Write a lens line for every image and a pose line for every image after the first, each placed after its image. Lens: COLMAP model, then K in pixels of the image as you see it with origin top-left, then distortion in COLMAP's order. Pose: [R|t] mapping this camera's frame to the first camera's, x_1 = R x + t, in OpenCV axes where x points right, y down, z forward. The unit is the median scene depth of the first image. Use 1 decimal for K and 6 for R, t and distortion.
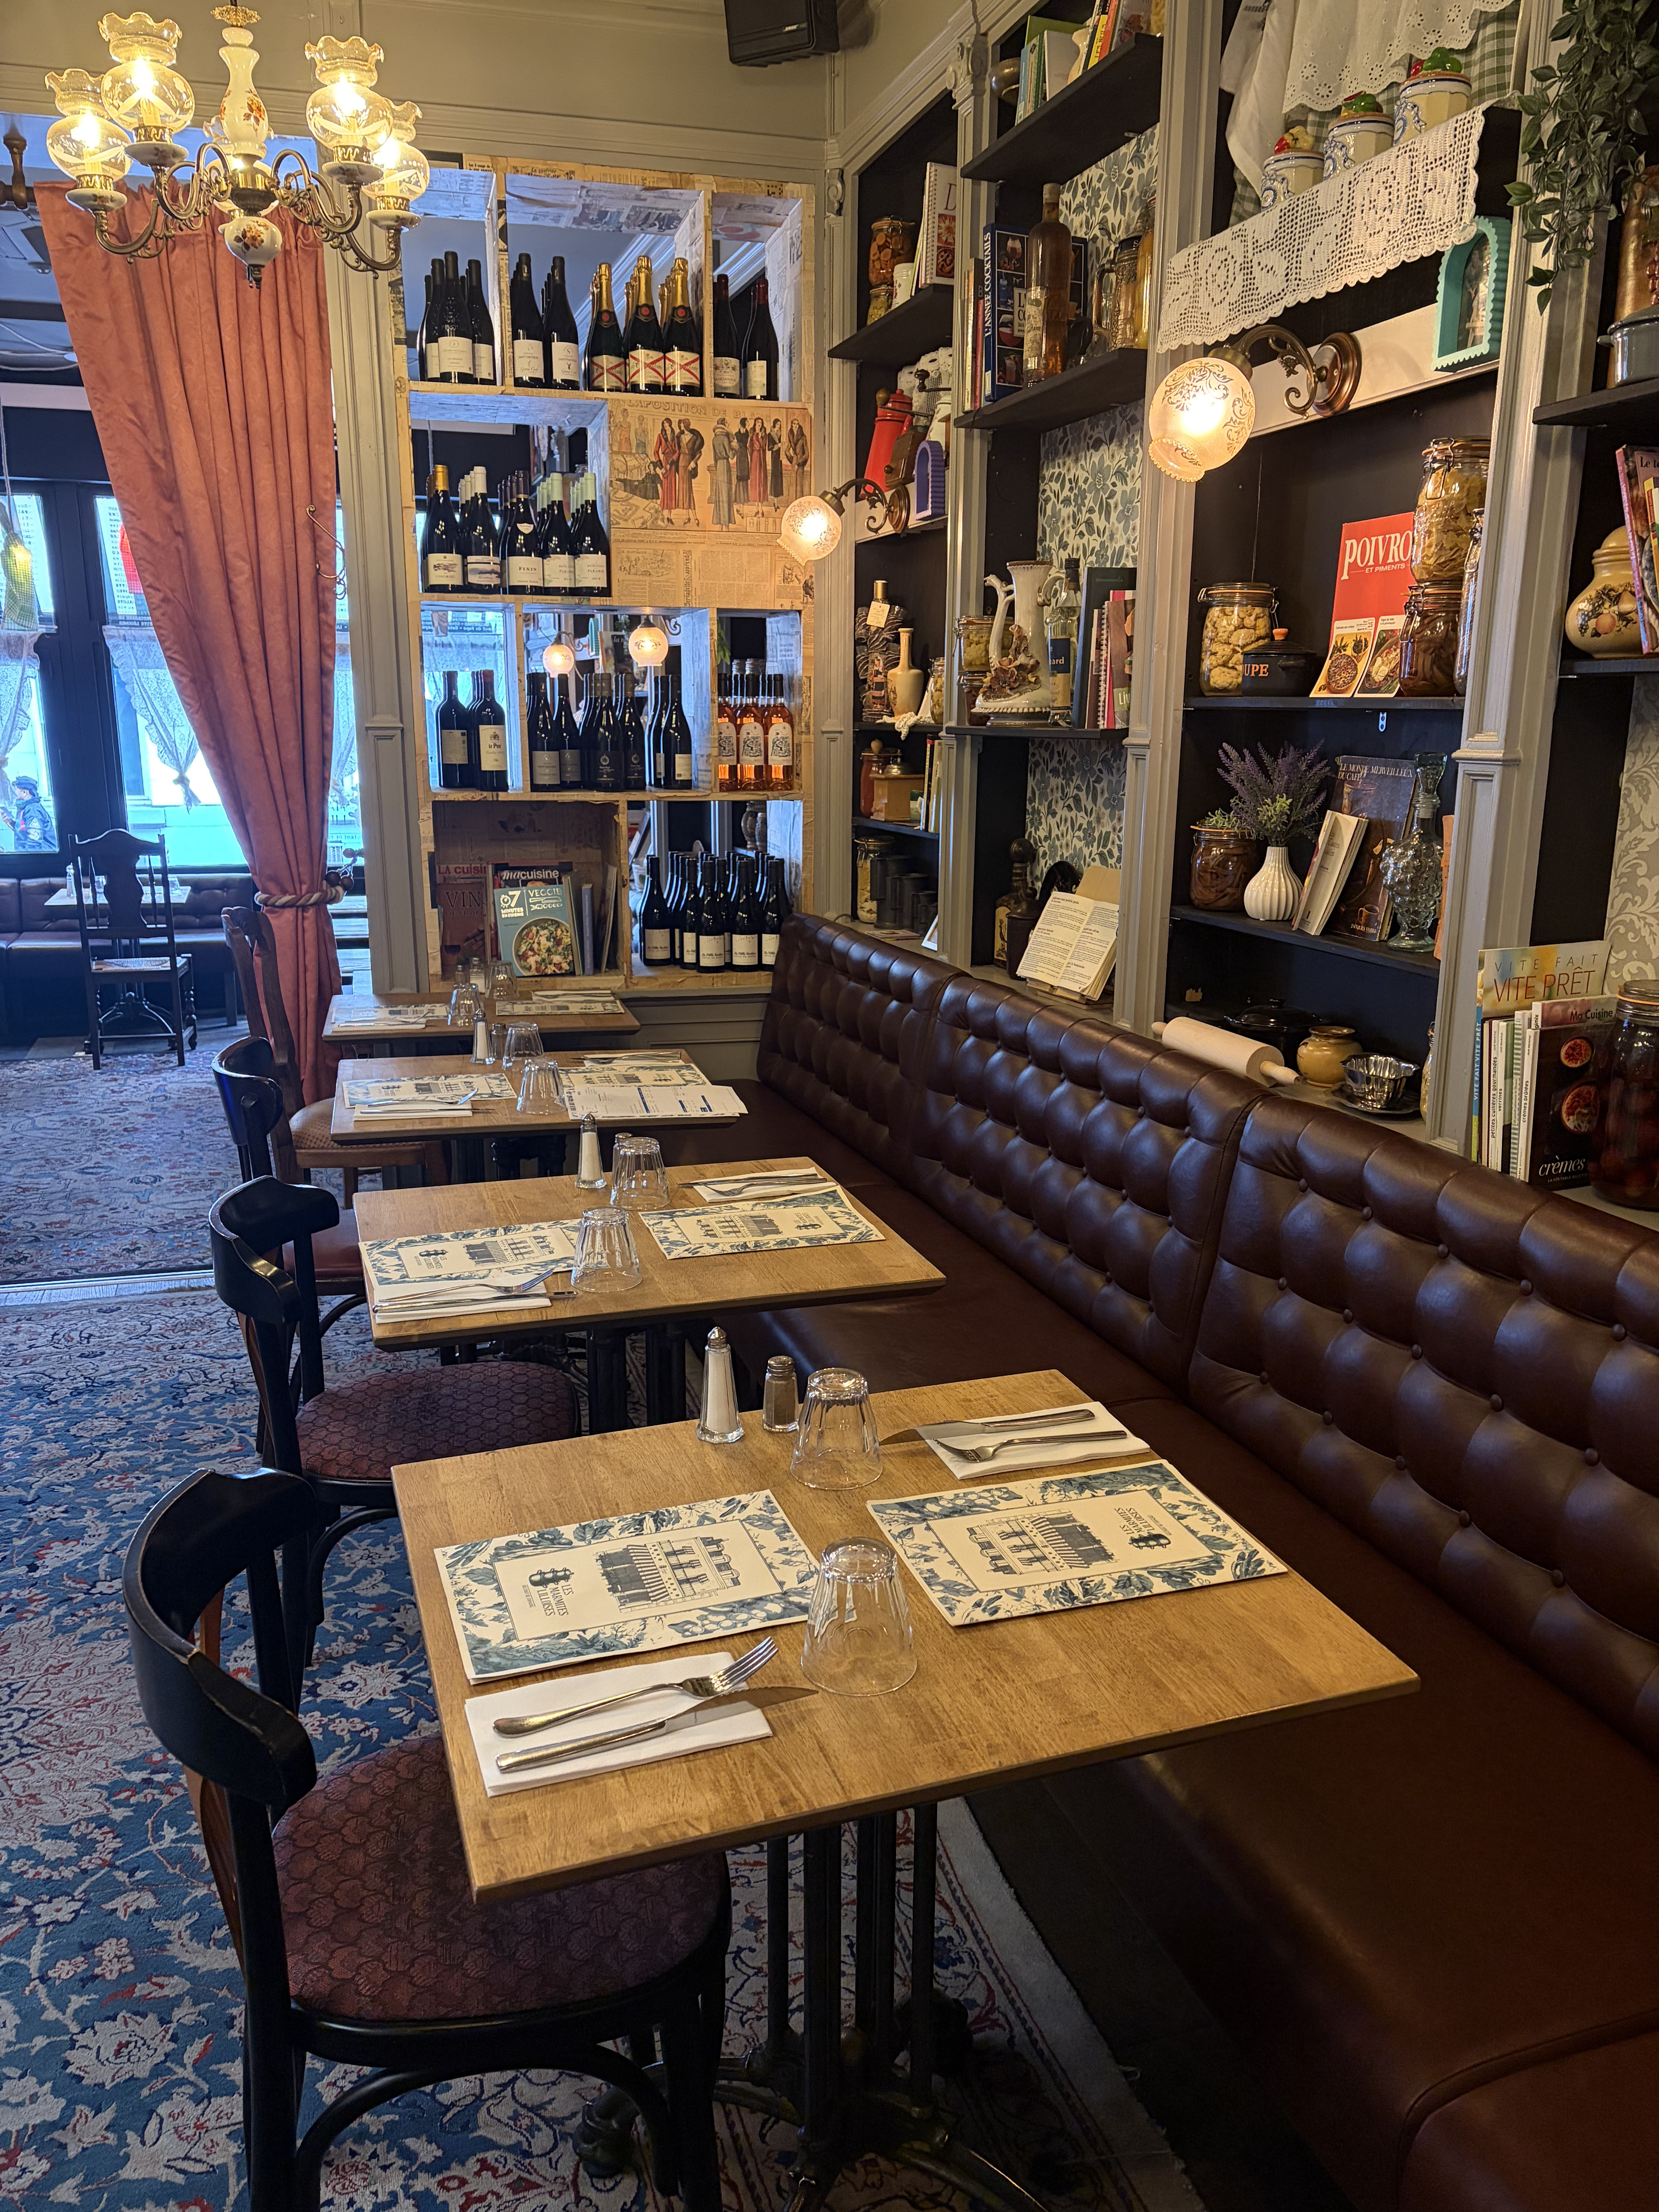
lens RADIAL K [[1667.8, 0, 829.5], [0, 1667.8, 1106.0], [0, 0, 1]] dist [0.006215, 0.008858]
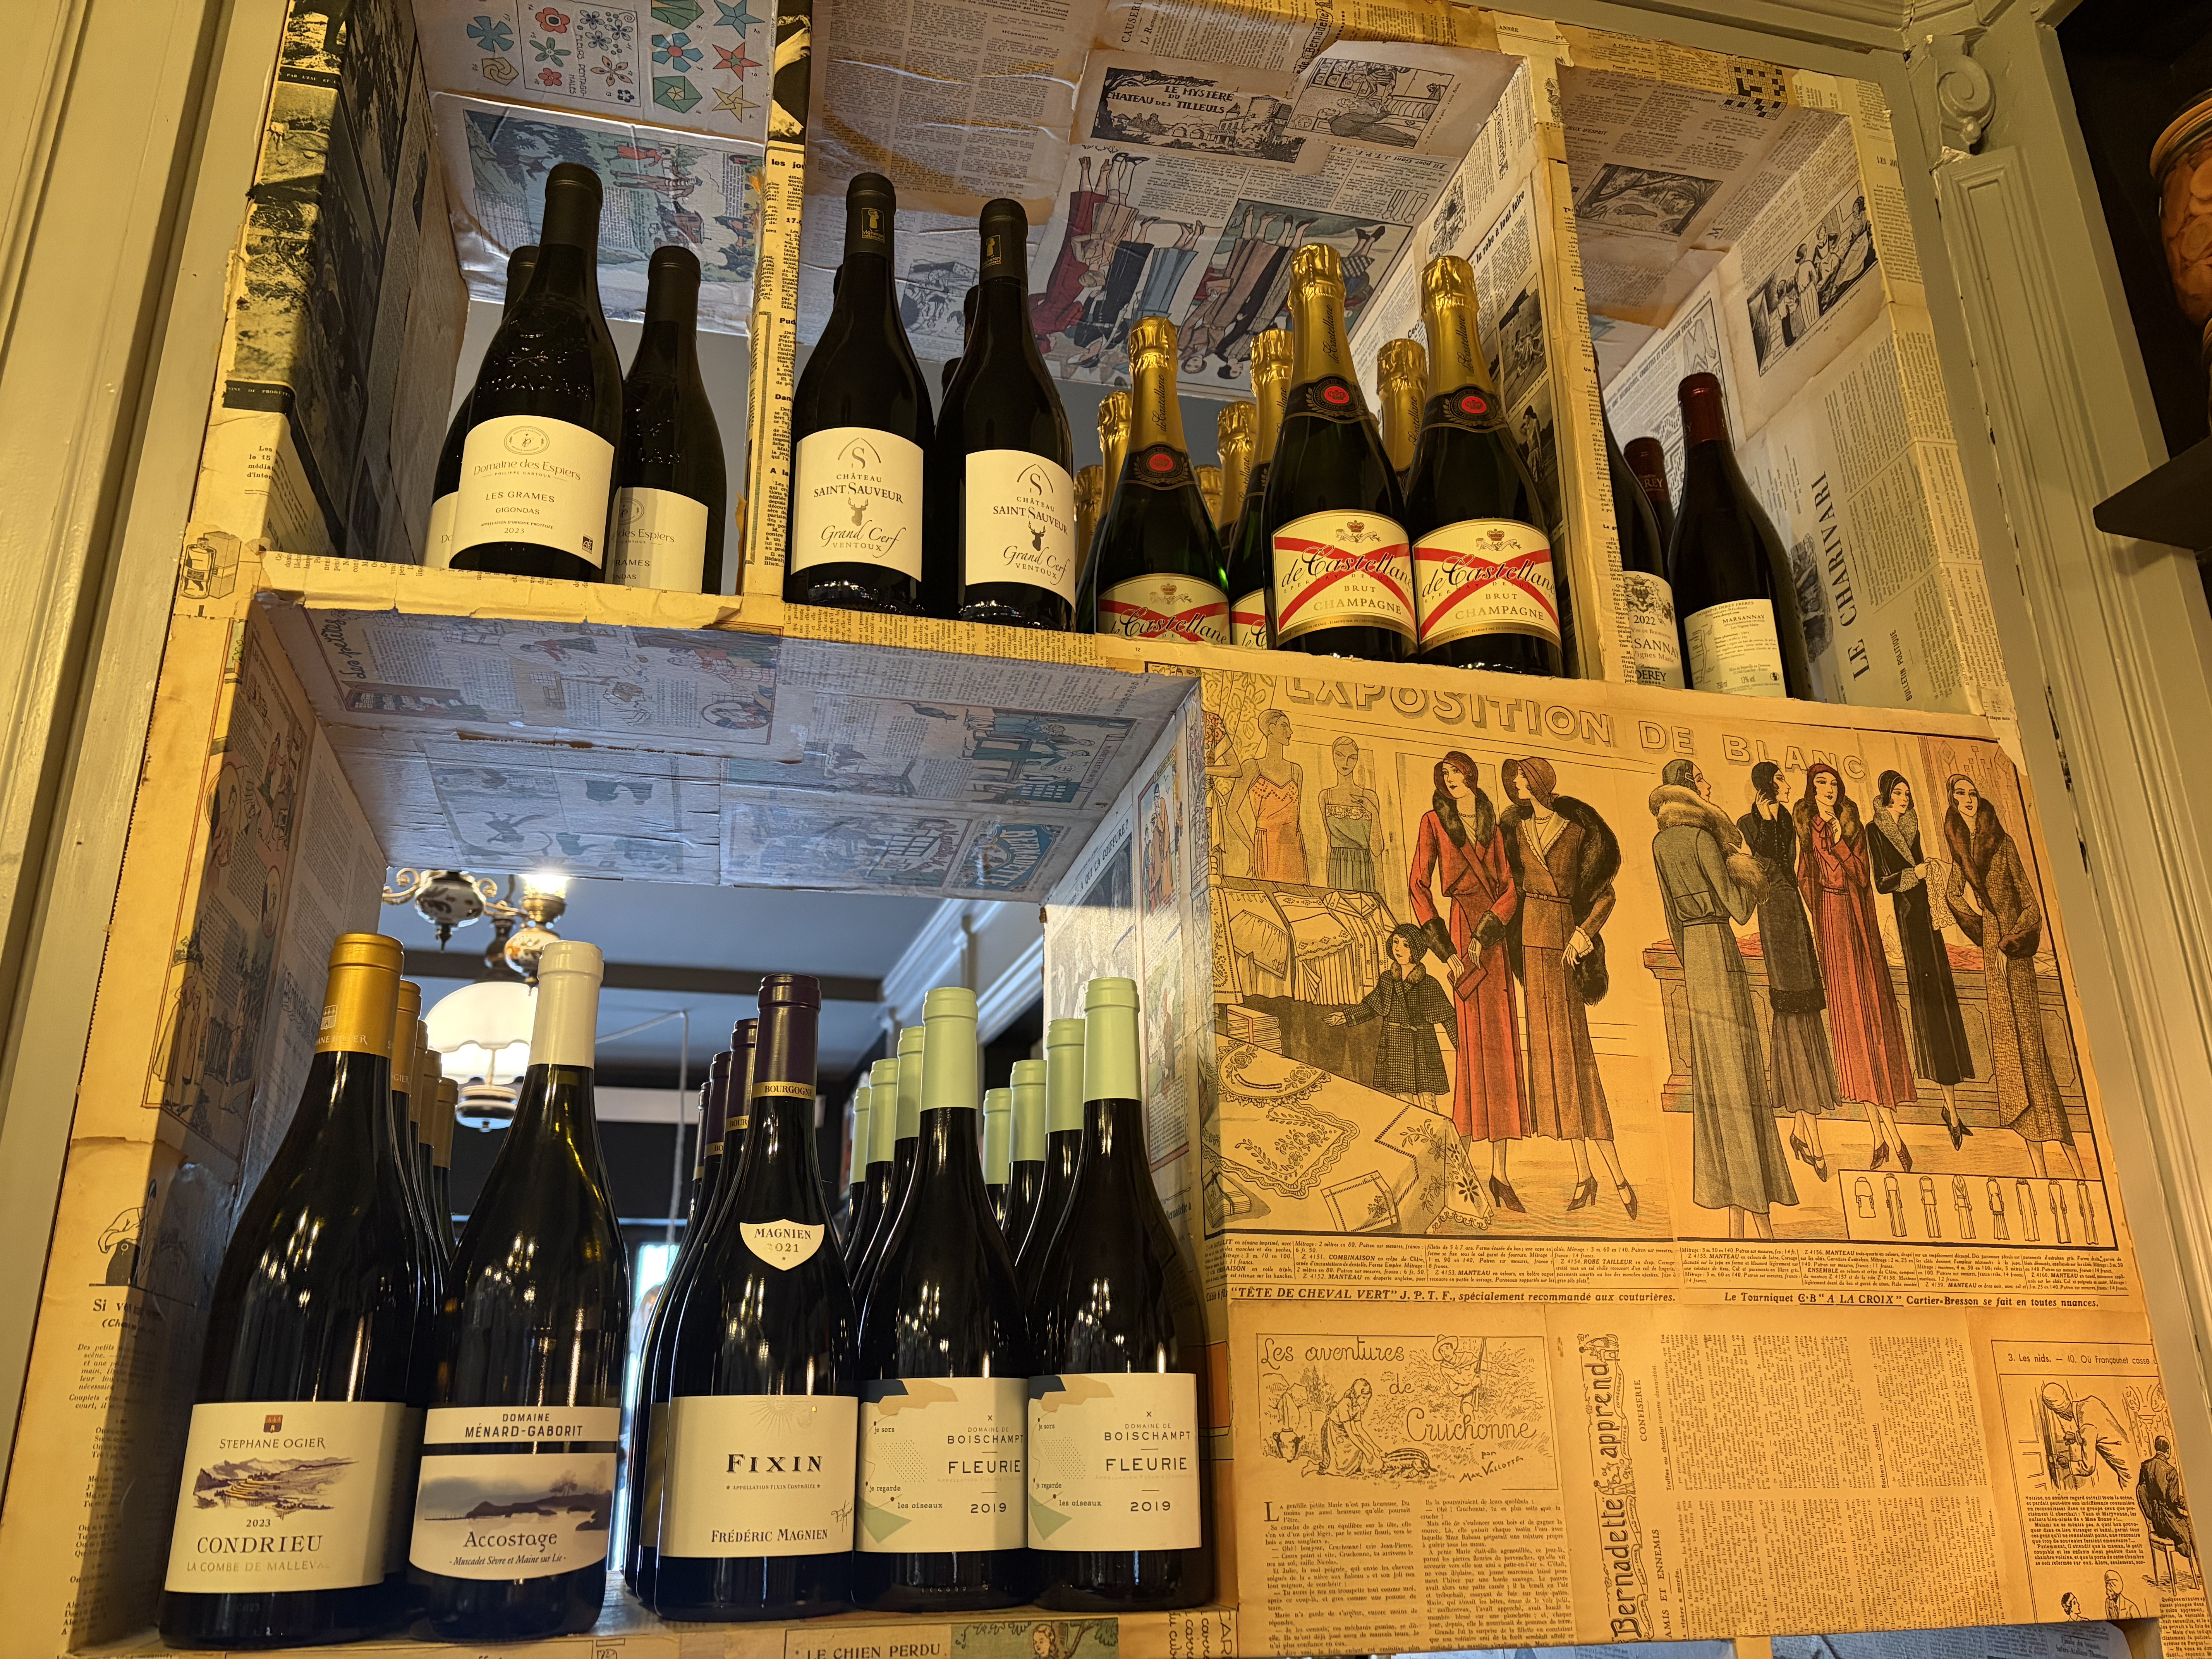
lens RADIAL K [[1700.7, 0, 1100.4], [0, 1700.7, 806.4], [0, 0, 1]] dist [0.032591, 0.002978]
pose [[0.999087, -0.031502, -0.028866, -0.138381], [0.009781, 0.826265, -0.563197, -0.276984], [0.041593, 0.562400, 0.825819, 0.811770]]
